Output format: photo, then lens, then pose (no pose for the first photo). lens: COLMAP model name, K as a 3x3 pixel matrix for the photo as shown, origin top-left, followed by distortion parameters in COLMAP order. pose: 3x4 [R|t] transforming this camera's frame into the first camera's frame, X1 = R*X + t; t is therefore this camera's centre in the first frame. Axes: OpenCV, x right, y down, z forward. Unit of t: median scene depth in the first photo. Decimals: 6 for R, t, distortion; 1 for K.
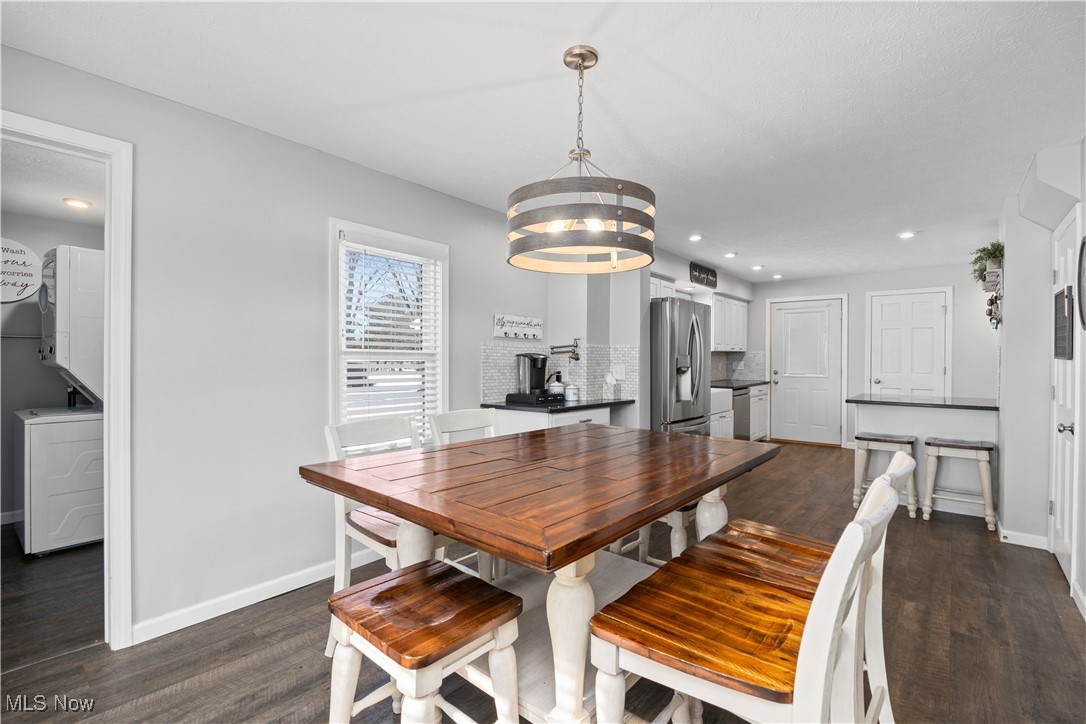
lens RADIAL K [[490.5, 0, 547.1], [0, 490.5, 358.6], [0, 0, 1]] dist [-0.001866, -0.000312]
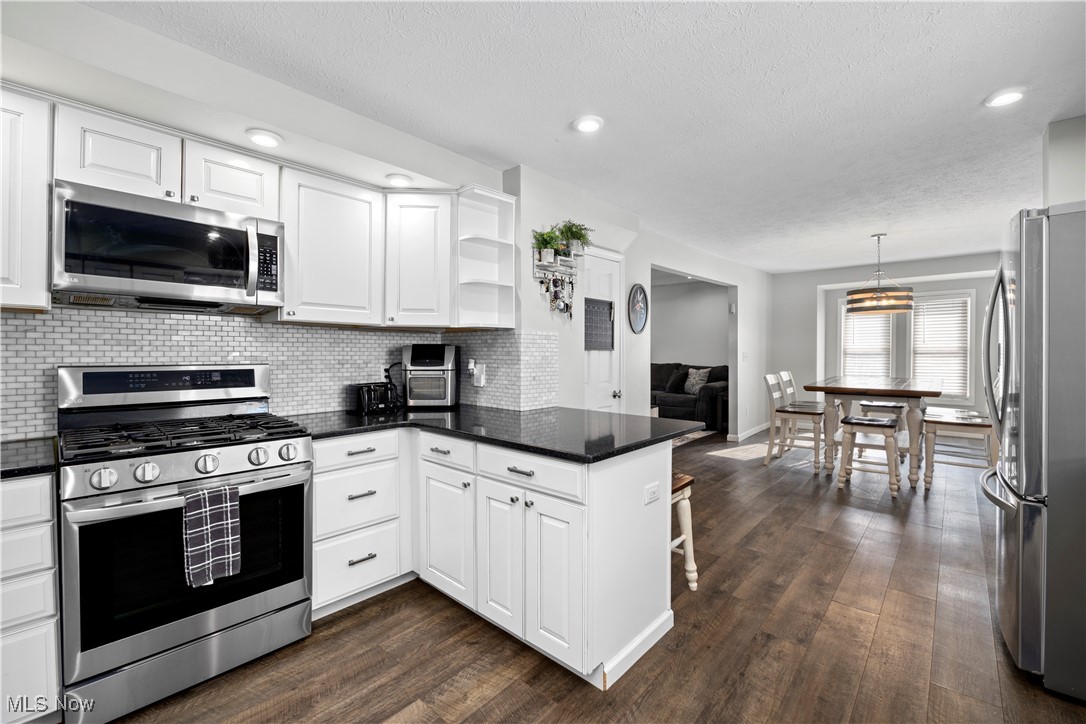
lens RADIAL K [[454.1, 0, 540.4], [0, 454.1, 349.0], [0, 0, 1]] dist [-0.015915, -0.000057]
pose [[-0.998794, -0.000384, 0.049095, 0.547869], [-0.000362, 1.000000, 0.000458, -0.000234], [-0.049096, 0.000440, -0.998794, 1.094405]]
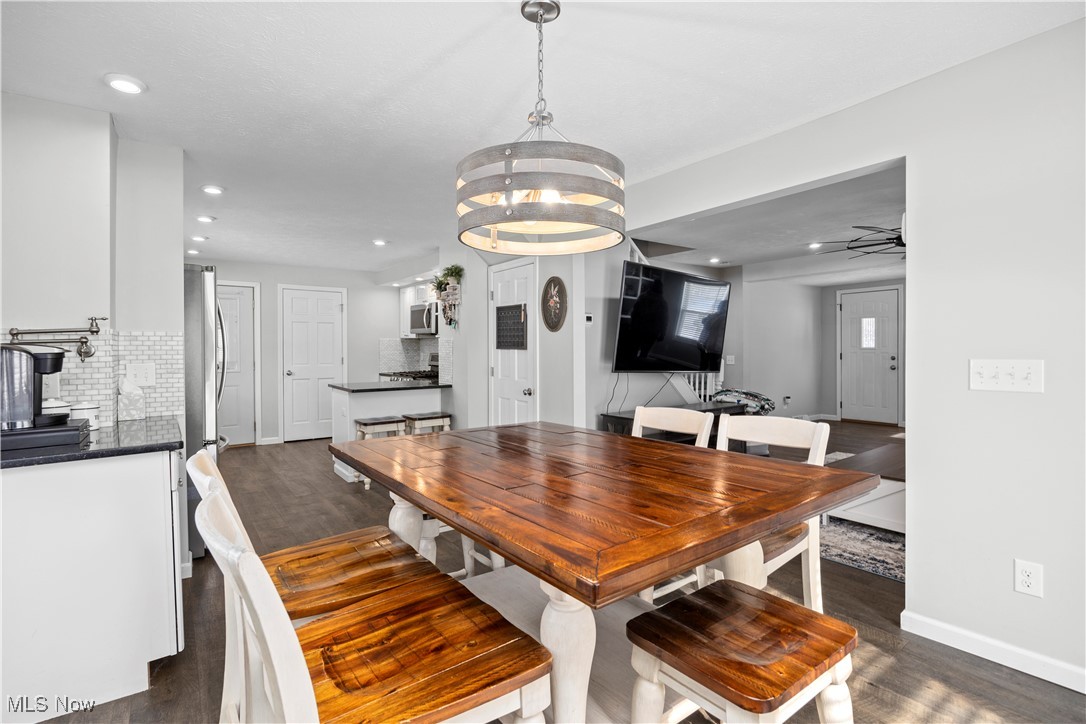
lens RADIAL K [[514.4, 0, 544.3], [0, 514.4, 355.9], [0, 0, 1]] dist [-0.002426, -0.000239]
pose [[0.234271, -0.017703, 0.972010, -0.257186], [0.010244, 0.999824, 0.015741, -0.000858], [-0.972117, 0.006269, 0.234411, 0.251784]]
